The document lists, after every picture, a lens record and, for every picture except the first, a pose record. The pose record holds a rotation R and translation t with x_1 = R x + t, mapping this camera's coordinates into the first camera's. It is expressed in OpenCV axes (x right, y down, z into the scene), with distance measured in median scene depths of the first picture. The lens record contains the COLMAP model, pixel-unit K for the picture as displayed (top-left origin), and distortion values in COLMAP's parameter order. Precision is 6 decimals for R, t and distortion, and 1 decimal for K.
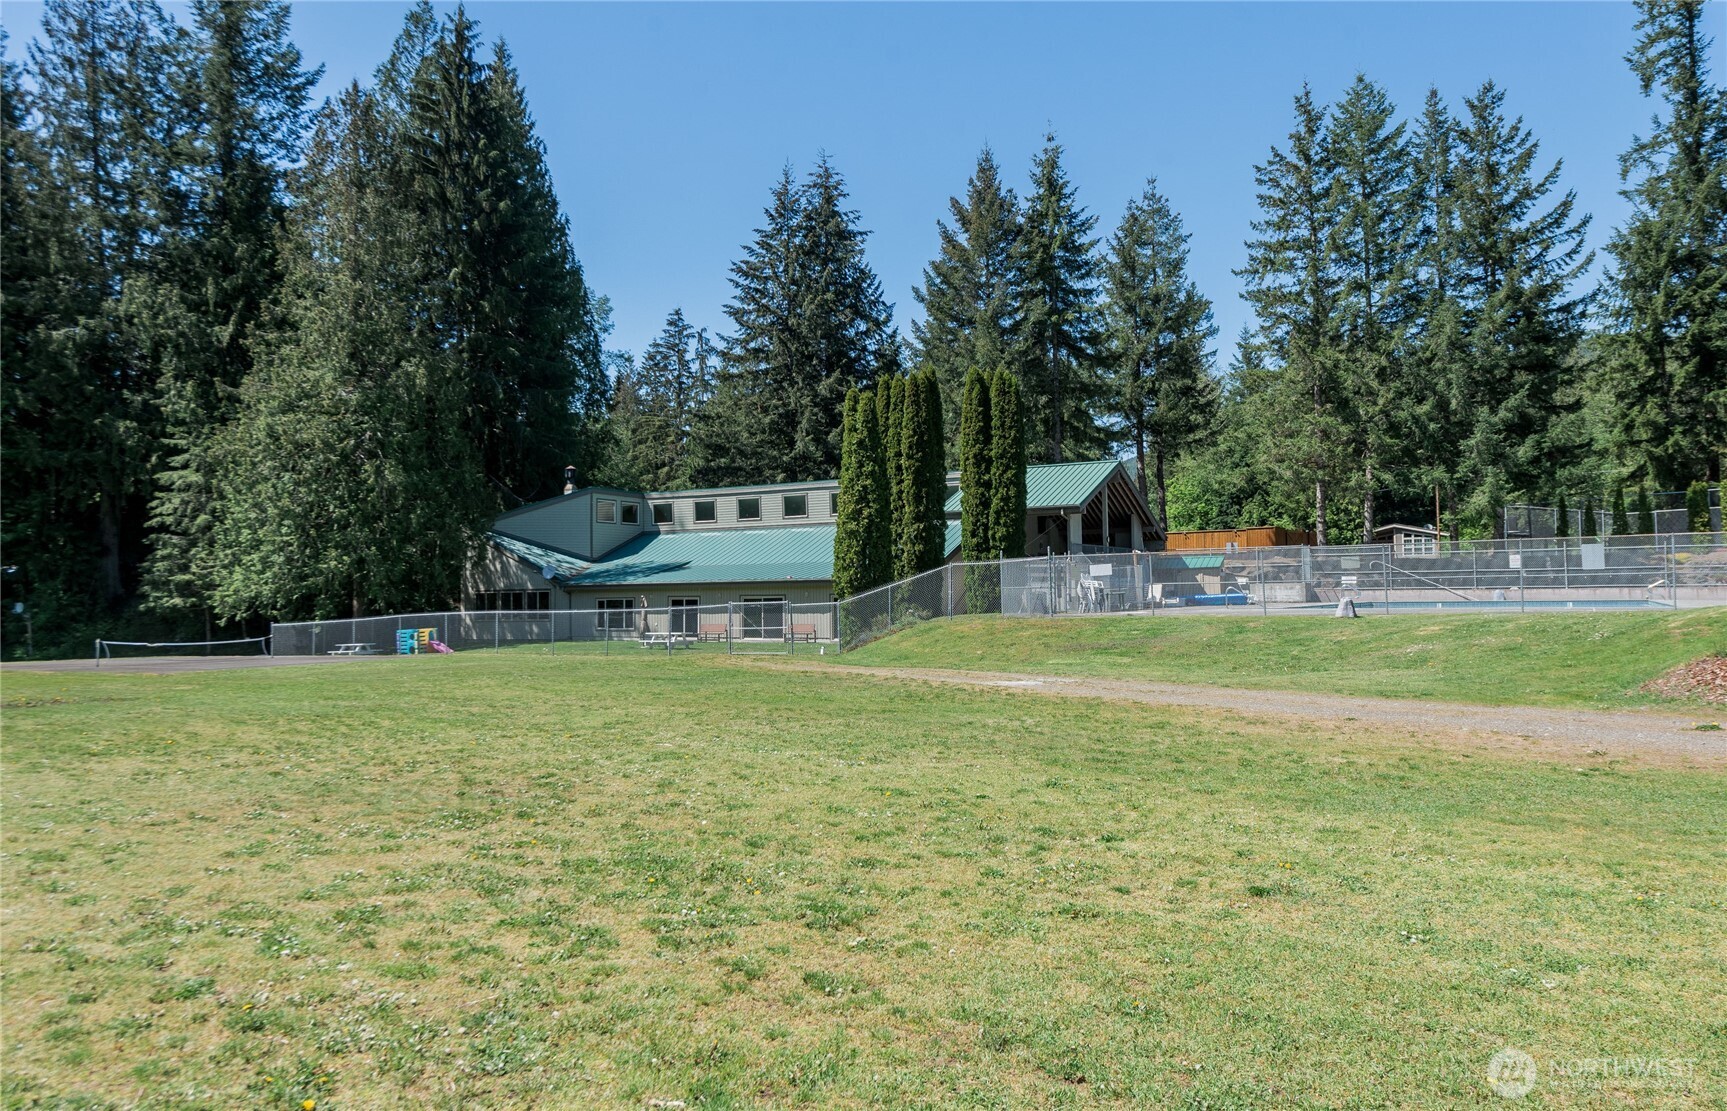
lens RADIAL K [[1217.2, 0, 863.6], [0, 1217.2, 555.5], [0, 0, 1]] dist [0.003240, -0.000357]
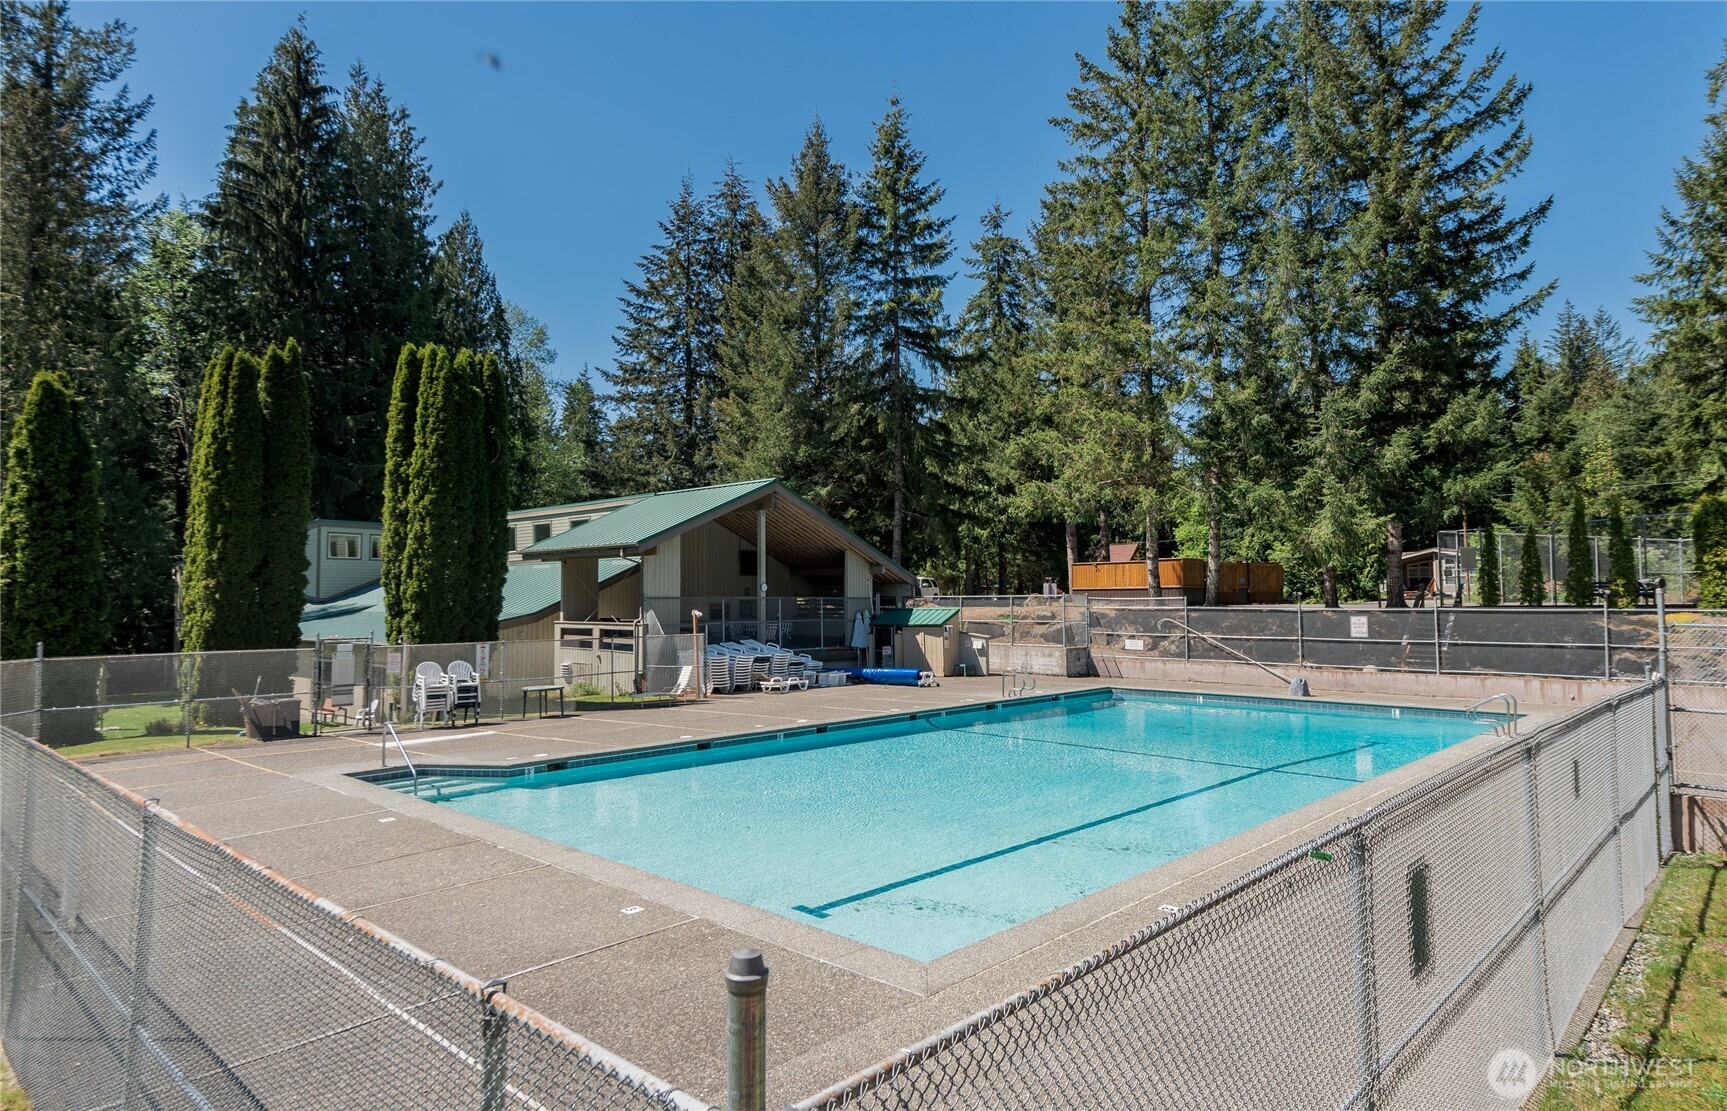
lens RADIAL K [[995.8, 0, 863.5], [0, 995.8, 558.2], [0, 0, 1]] dist [0.005976, -0.003468]
pose [[0.973811, 0.000629, -0.227358, 0.347070], [-0.001955, 0.999982, -0.005607, -0.023820], [0.227350, 0.005905, 0.973795, 0.379096]]
